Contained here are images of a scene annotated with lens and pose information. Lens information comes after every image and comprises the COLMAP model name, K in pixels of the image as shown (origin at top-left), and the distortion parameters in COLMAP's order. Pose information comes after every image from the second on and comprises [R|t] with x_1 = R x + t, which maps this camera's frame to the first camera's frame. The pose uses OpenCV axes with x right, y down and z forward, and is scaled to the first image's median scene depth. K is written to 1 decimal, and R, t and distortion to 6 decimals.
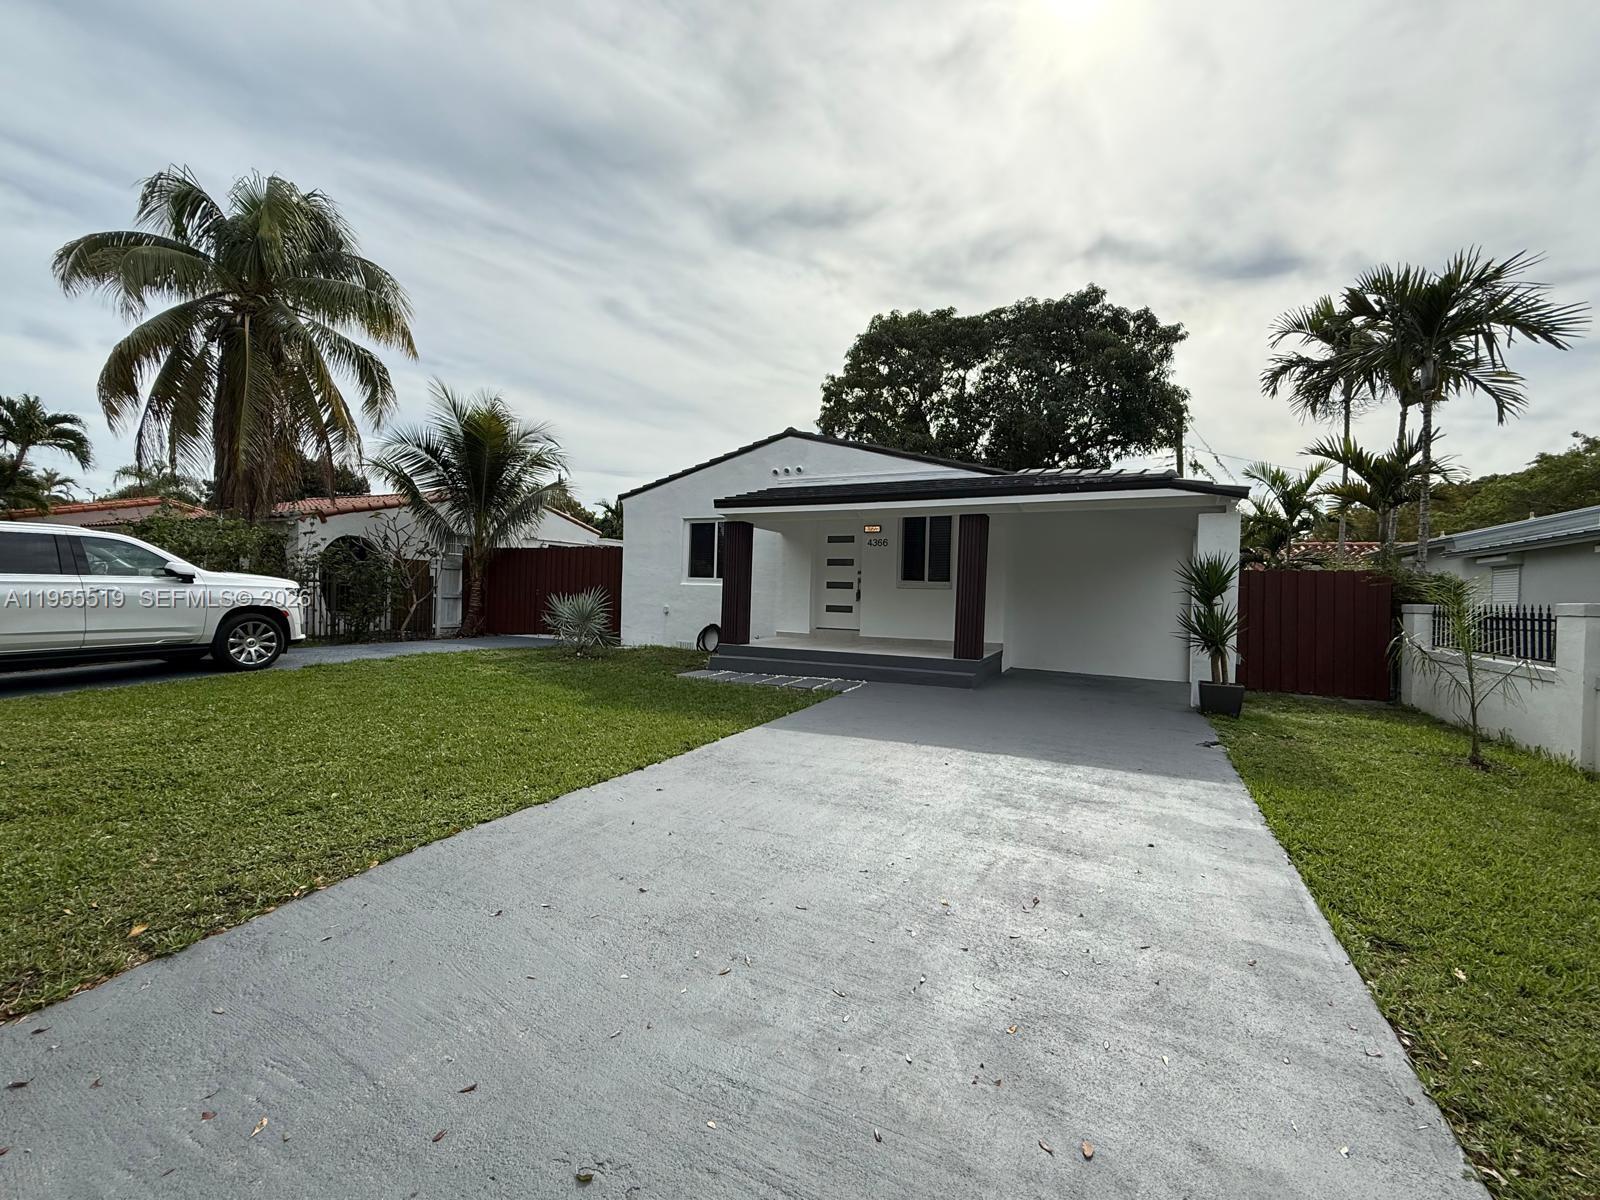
lens RADIAL K [[636.5, 0, 807.9], [0, 636.5, 595.6], [0, 0, 1]] dist [-0.000770, 0.001229]
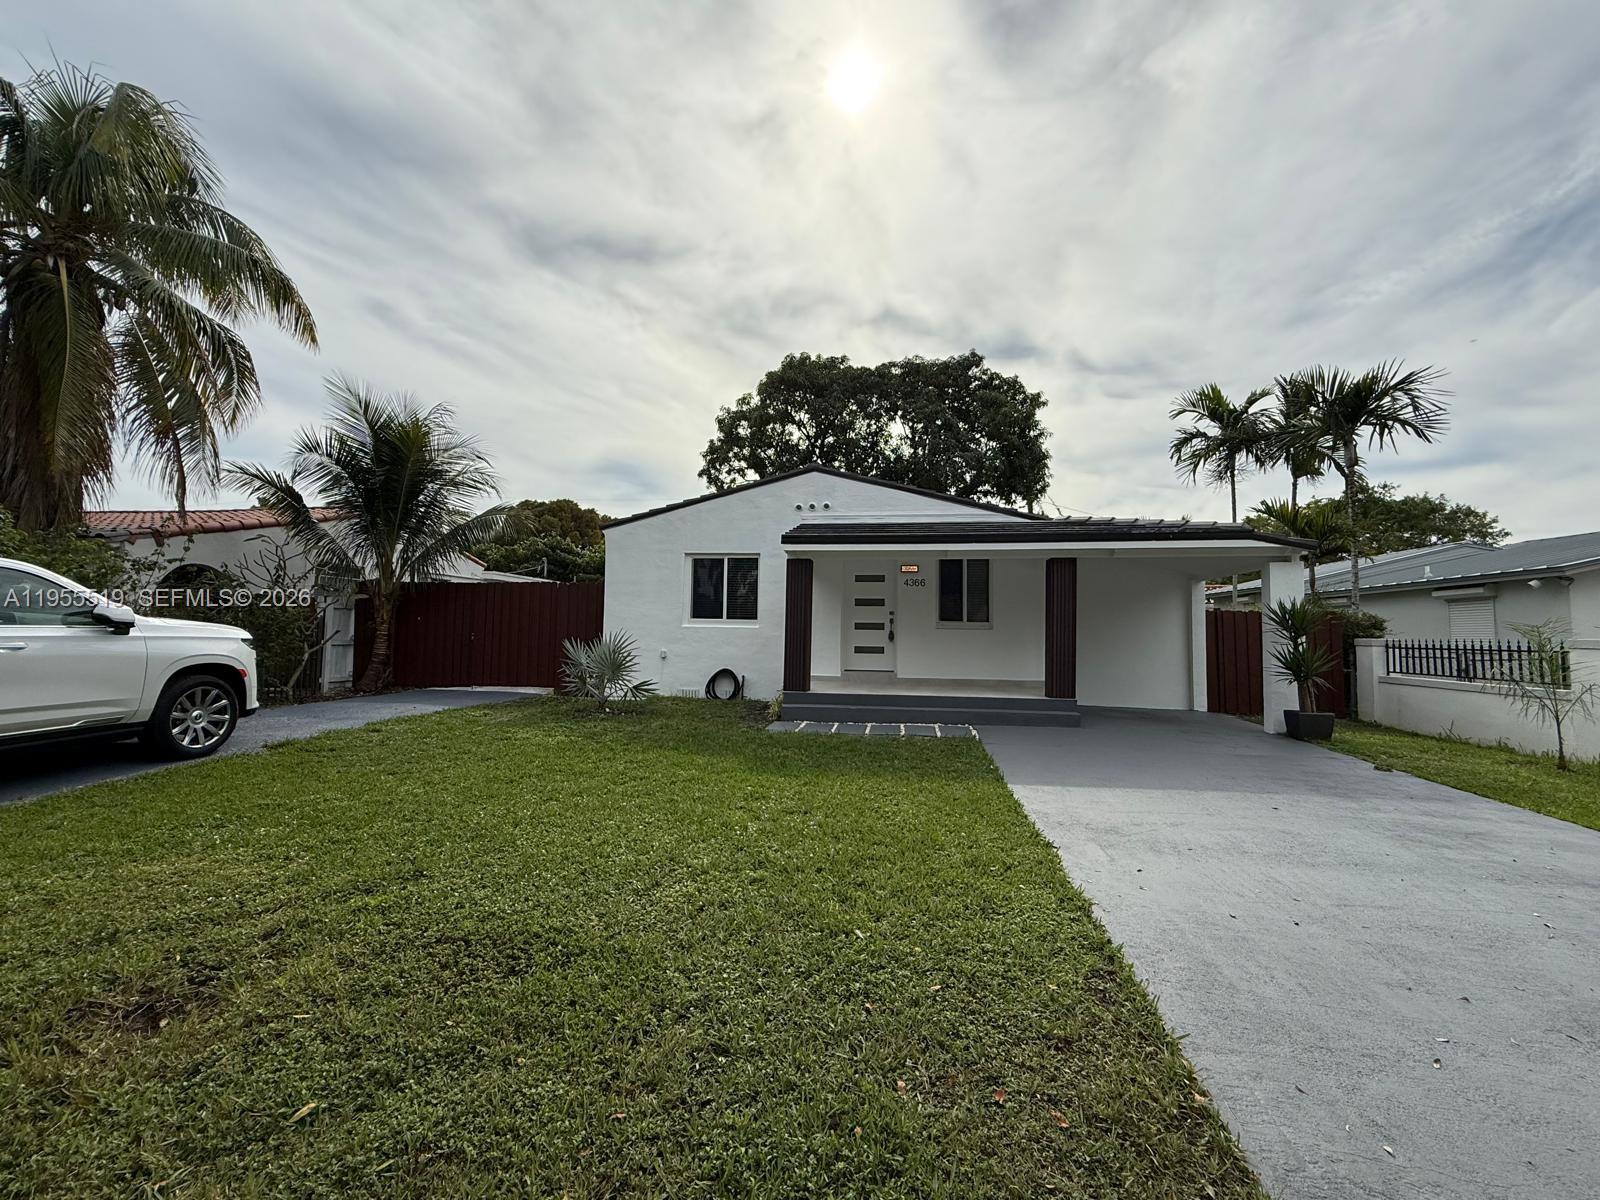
lens RADIAL K [[636.5, 0, 799.5], [0, 636.5, 596.9], [0, 0, 1]] dist [-0.000770, 0.001229]
pose [[0.957737, 0.004206, 0.287616, -0.249793], [0.011154, 0.998598, -0.051744, -0.008309], [-0.287430, 0.052766, 0.956347, 0.074174]]
